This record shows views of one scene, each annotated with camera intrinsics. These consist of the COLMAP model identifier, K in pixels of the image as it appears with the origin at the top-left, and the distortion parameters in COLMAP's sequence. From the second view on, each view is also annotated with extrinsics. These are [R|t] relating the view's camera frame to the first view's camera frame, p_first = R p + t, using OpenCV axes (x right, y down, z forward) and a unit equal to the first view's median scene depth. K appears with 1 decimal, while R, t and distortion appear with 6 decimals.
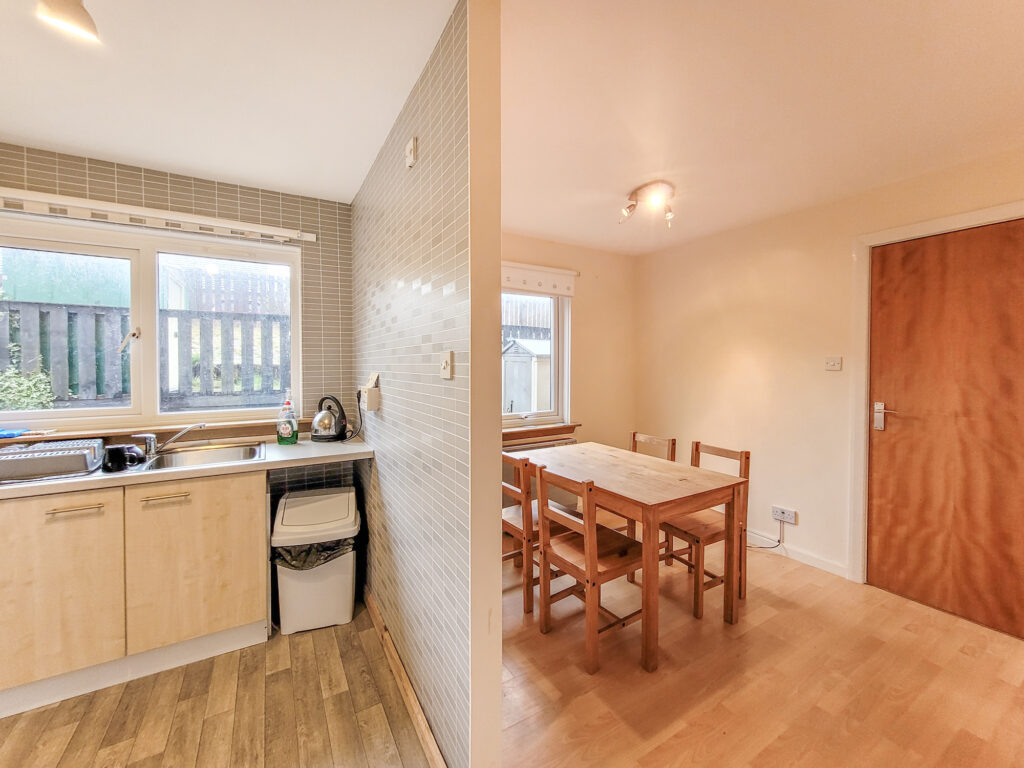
lens RADIAL K [[416.8, 0, 524.1], [0, 416.8, 364.2], [0, 0, 1]] dist [0.001569, -0.000685]
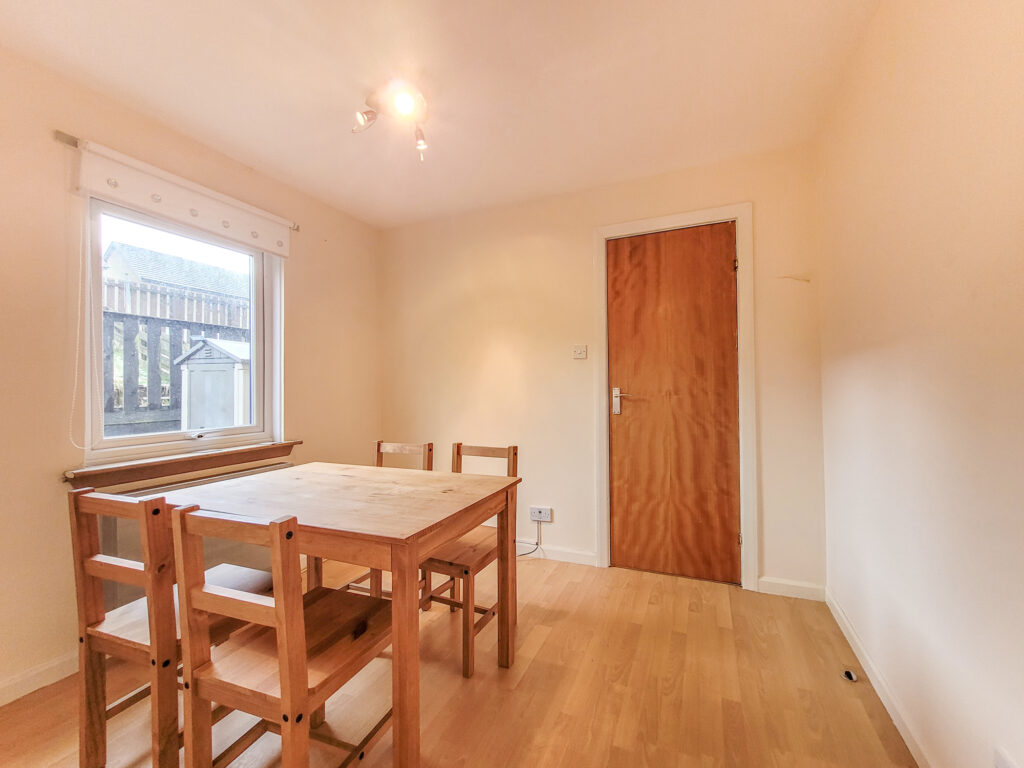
lens RADIAL K [[416.8, 0, 524.1], [0, 416.8, 364.2], [0, 0, 1]] dist [0.001569, -0.000685]
pose [[0.831018, 0.004380, 0.556228, 0.076873], [0.029130, 0.998254, -0.051382, 0.085610], [-0.555482, 0.058903, 0.829440, 0.271964]]
